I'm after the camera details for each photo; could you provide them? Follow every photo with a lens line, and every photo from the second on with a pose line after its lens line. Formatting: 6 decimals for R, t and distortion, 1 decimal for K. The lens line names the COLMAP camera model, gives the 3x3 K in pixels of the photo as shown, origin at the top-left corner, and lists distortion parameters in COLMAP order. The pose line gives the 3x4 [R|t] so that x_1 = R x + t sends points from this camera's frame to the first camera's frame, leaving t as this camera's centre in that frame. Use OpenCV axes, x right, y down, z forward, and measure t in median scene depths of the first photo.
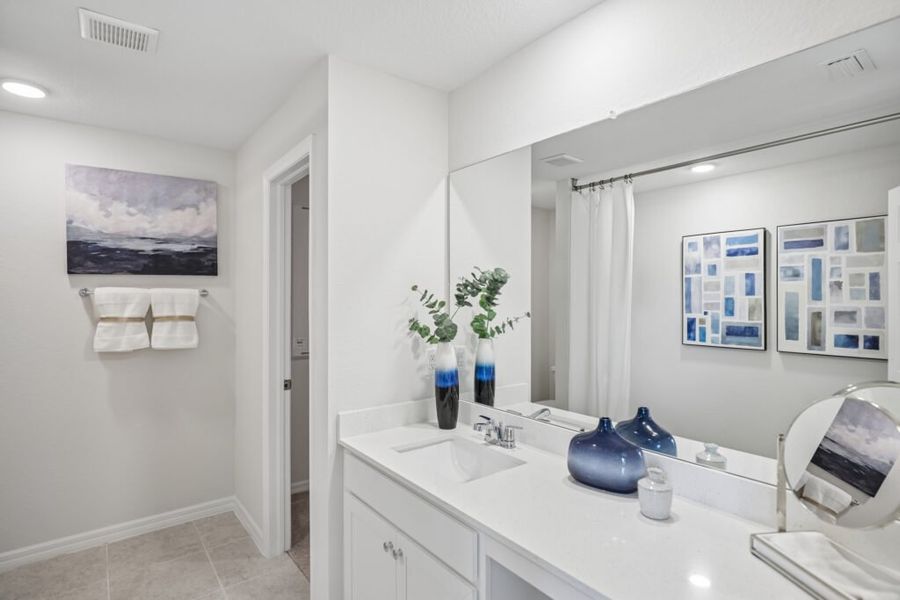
lens RADIAL K [[456.7, 0, 450.0], [0, 456.7, 300.0], [0, 0, 1]] dist [-0.029539, 0.000268]
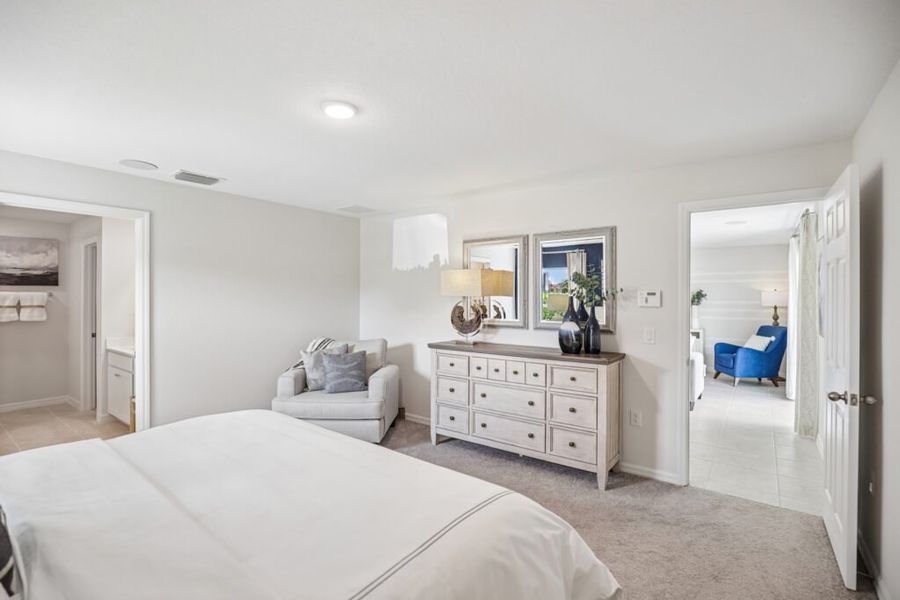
lens RADIAL K [[415.7, 0, 447.0], [0, 415.7, 299.1], [0, 0, 1]] dist [-0.014876, -0.000234]
pose [[0.966236, -0.000200, 0.257658, 0.747603], [0.001515, 0.999987, -0.004908, 0.018445], [-0.257654, 0.005133, 0.966224, -1.315042]]
